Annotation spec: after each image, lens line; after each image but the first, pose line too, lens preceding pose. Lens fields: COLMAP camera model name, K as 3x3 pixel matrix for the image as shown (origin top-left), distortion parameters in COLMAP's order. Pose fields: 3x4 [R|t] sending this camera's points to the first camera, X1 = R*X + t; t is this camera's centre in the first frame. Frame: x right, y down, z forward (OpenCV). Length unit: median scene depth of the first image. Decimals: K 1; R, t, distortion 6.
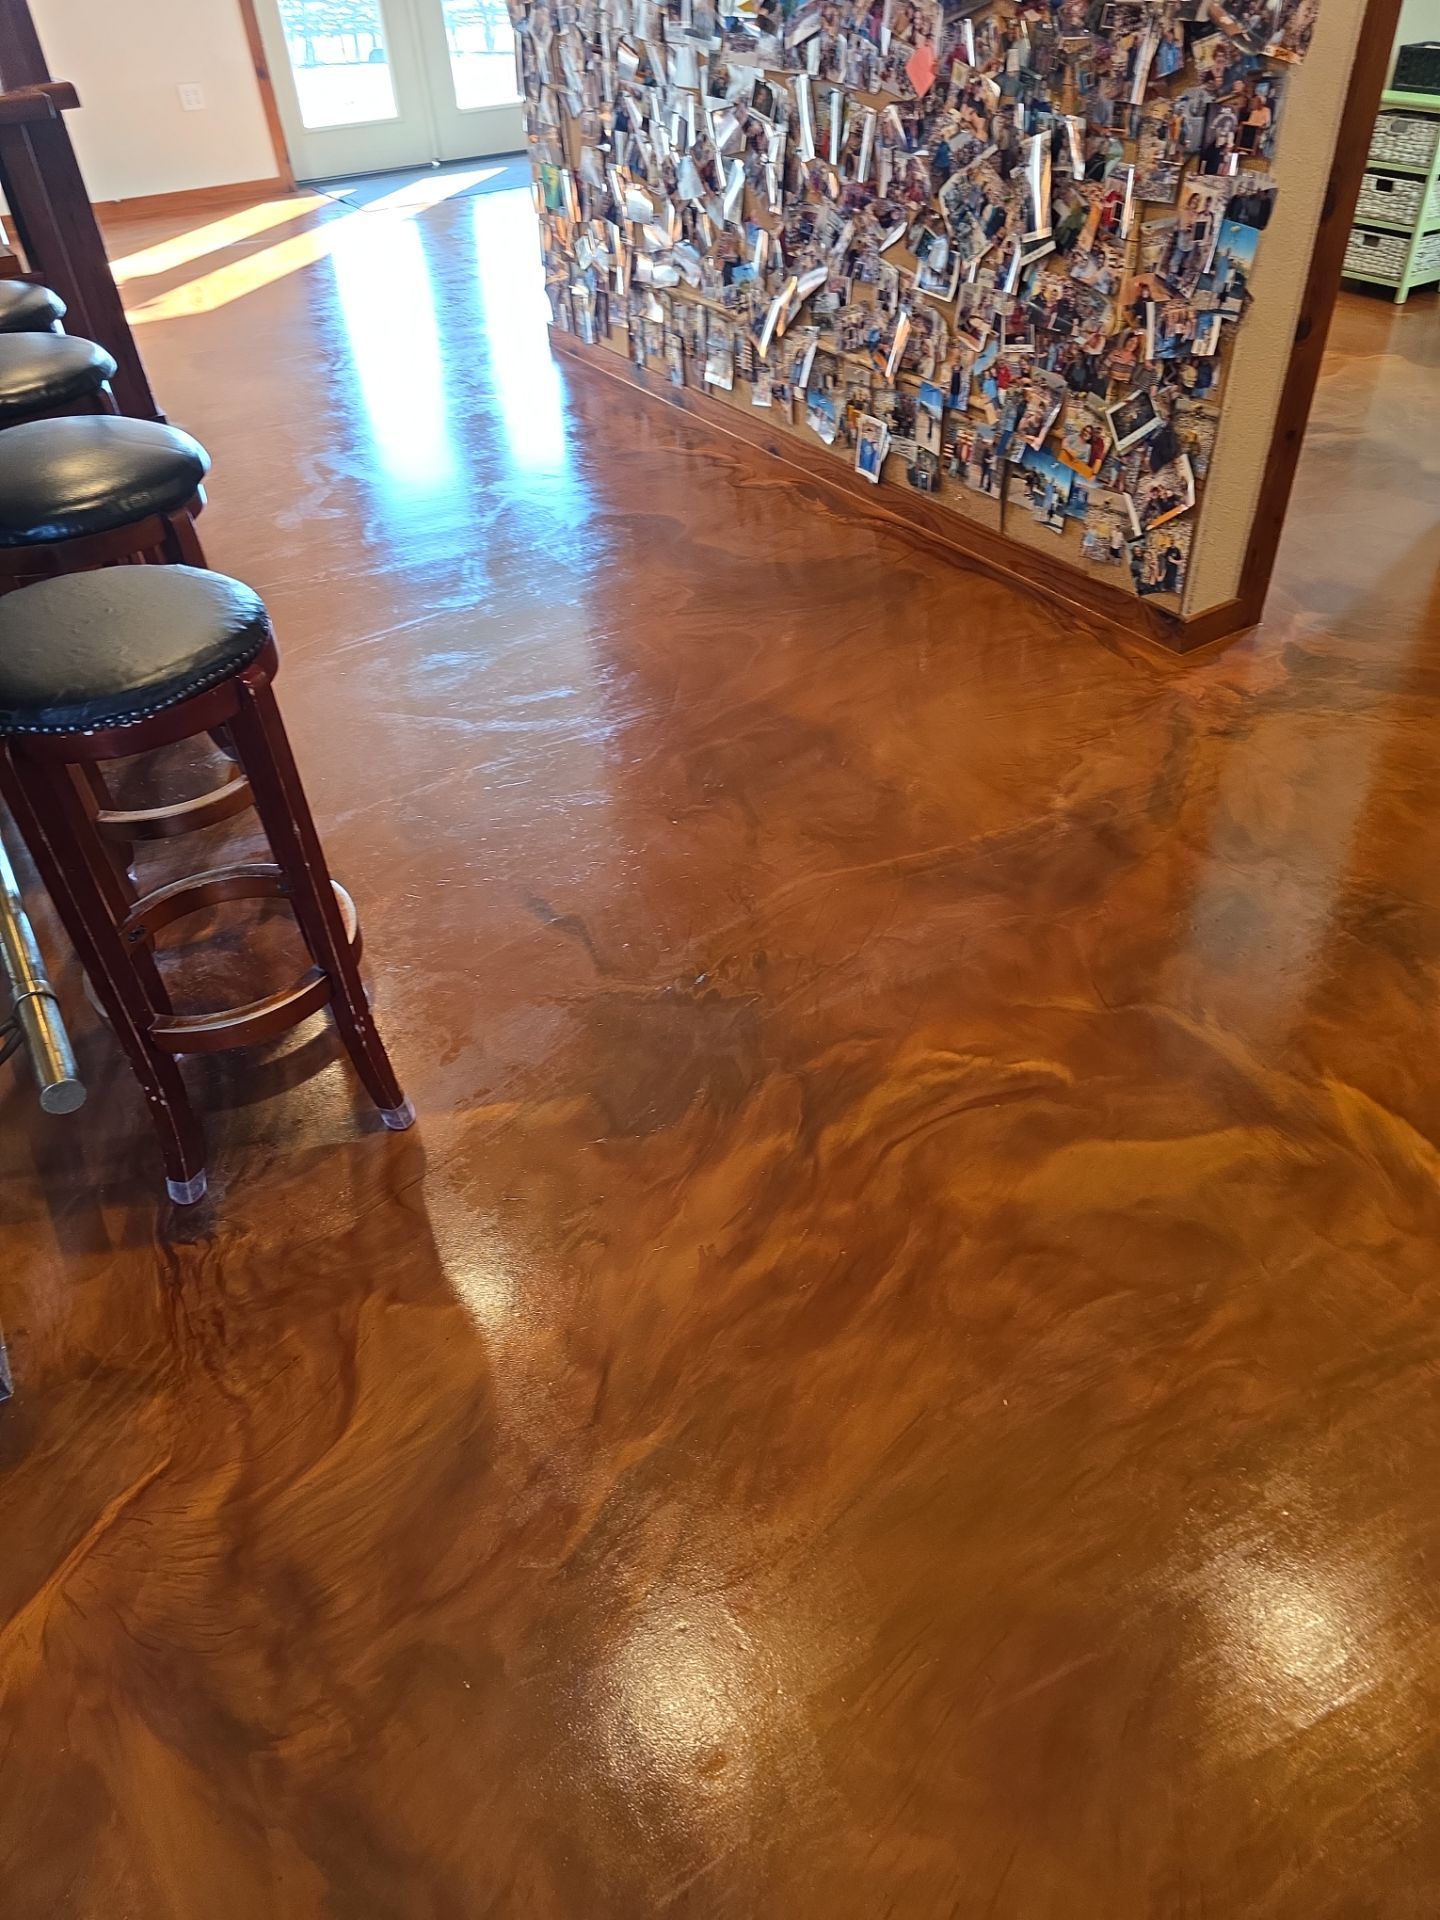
lens RADIAL K [[1297.0, 0, 726.1], [0, 1297.0, 956.1], [0, 0, 1]] dist [0.049983, -0.042761]
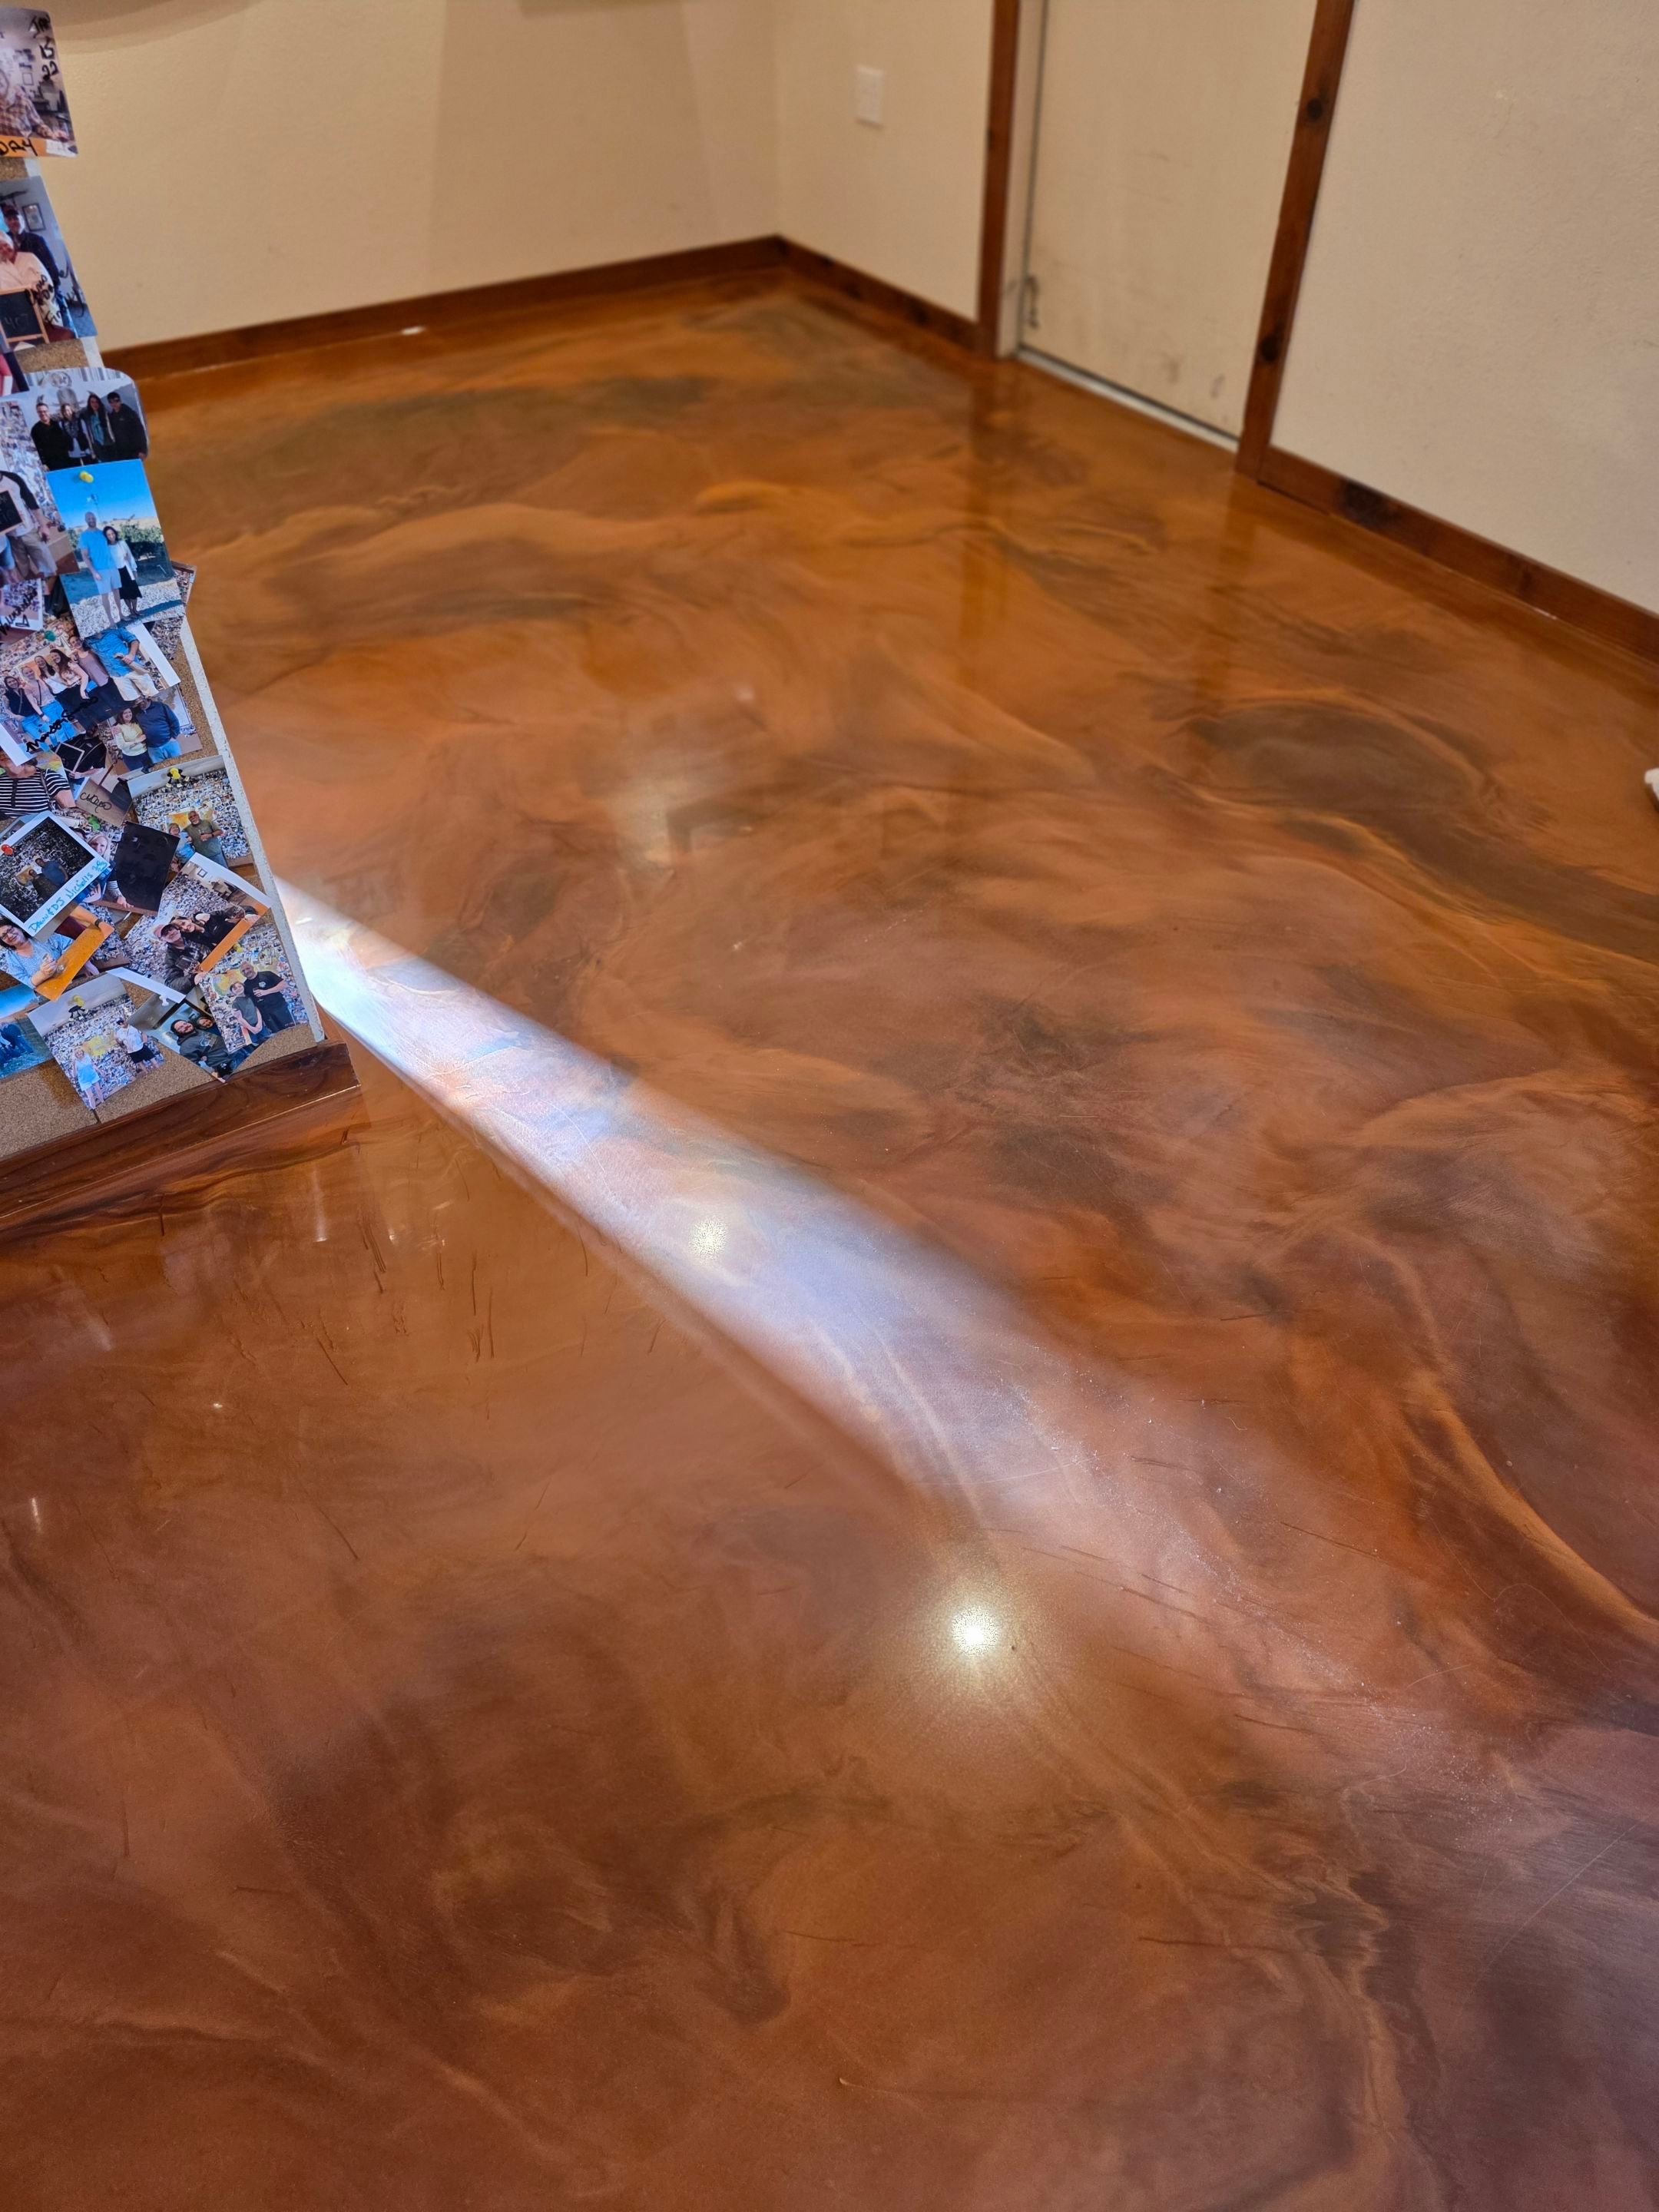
lens RADIAL K [[1520.1, 0, 817.0], [0, 1520.1, 1100.8], [0, 0, 1]] dist [0.041046, -0.020175]
pose [[-0.005956, -0.650461, 0.759516, -0.216172], [0.650545, 0.574310, 0.496949, -0.478285], [-0.759444, 0.497060, 0.419734, 0.588410]]
